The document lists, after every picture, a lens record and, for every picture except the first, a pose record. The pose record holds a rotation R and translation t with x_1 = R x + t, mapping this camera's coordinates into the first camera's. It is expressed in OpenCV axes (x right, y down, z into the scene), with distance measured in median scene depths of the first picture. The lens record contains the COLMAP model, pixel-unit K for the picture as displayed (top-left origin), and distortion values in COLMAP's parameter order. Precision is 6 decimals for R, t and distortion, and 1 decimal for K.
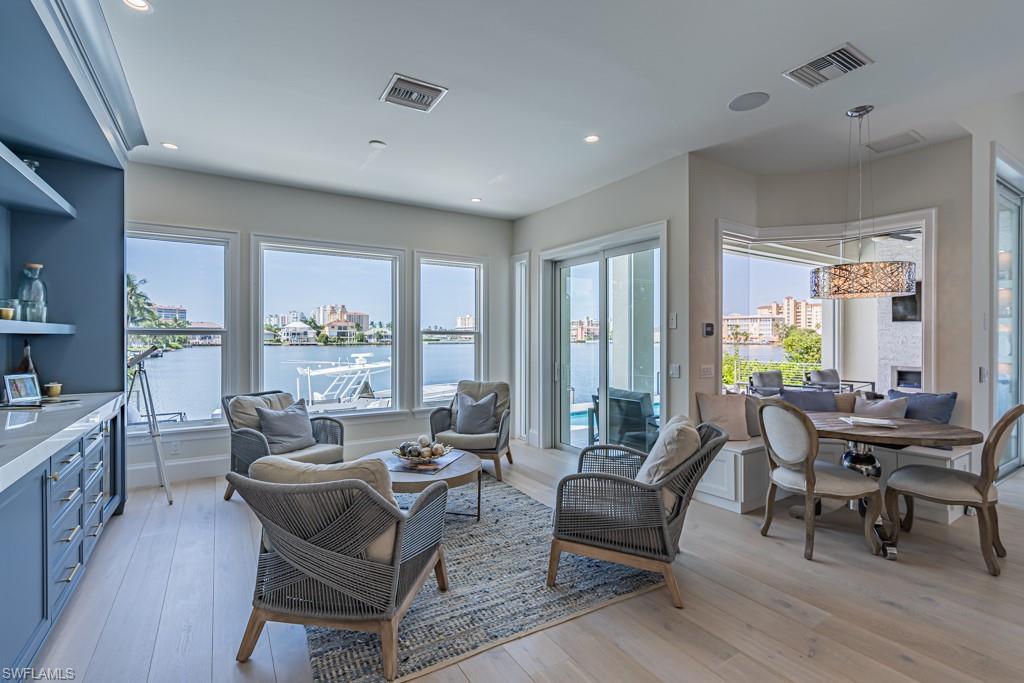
lens RADIAL K [[466.4, 0, 511.4], [0, 466.4, 335.4], [0, 0, 1]] dist [-0.008768, 0.000641]
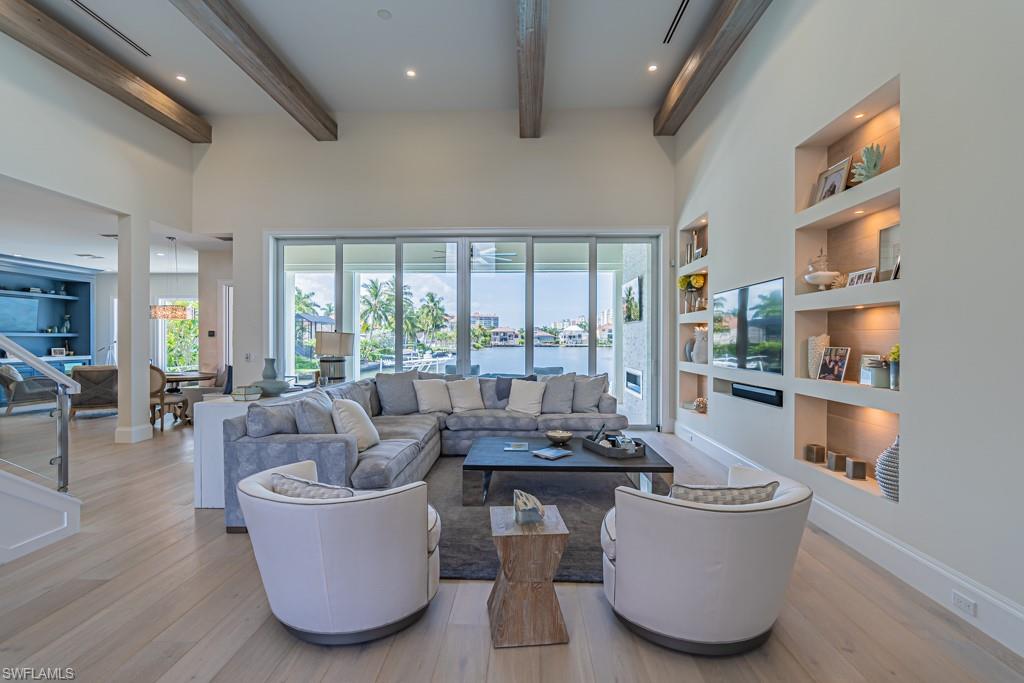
lens RADIAL K [[462.4, 0, 509.6], [0, 462.4, 340.3], [0, 0, 1]] dist [-0.004226, 0.000535]
pose [[0.824068, 0.002266, -0.566486, 1.256742], [0.000557, 0.999988, 0.004810, 0.003419], [0.566490, -0.004280, 0.824057, 0.026979]]
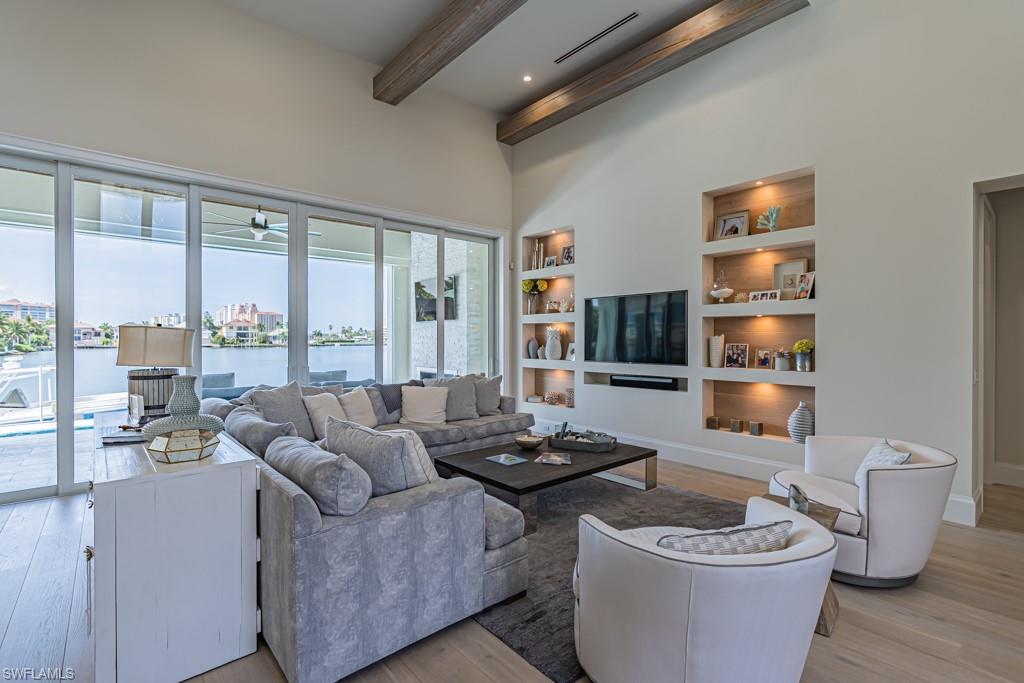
lens RADIAL K [[469.1, 0, 509.5], [0, 469.1, 341.8], [0, 0, 1]] dist [-0.003188, 0.000893]
pose [[0.989691, -0.002617, 0.143195, 0.923807], [0.000907, 0.999928, 0.012006, 0.002028], [-0.143216, -0.011752, 0.989622, -0.003309]]
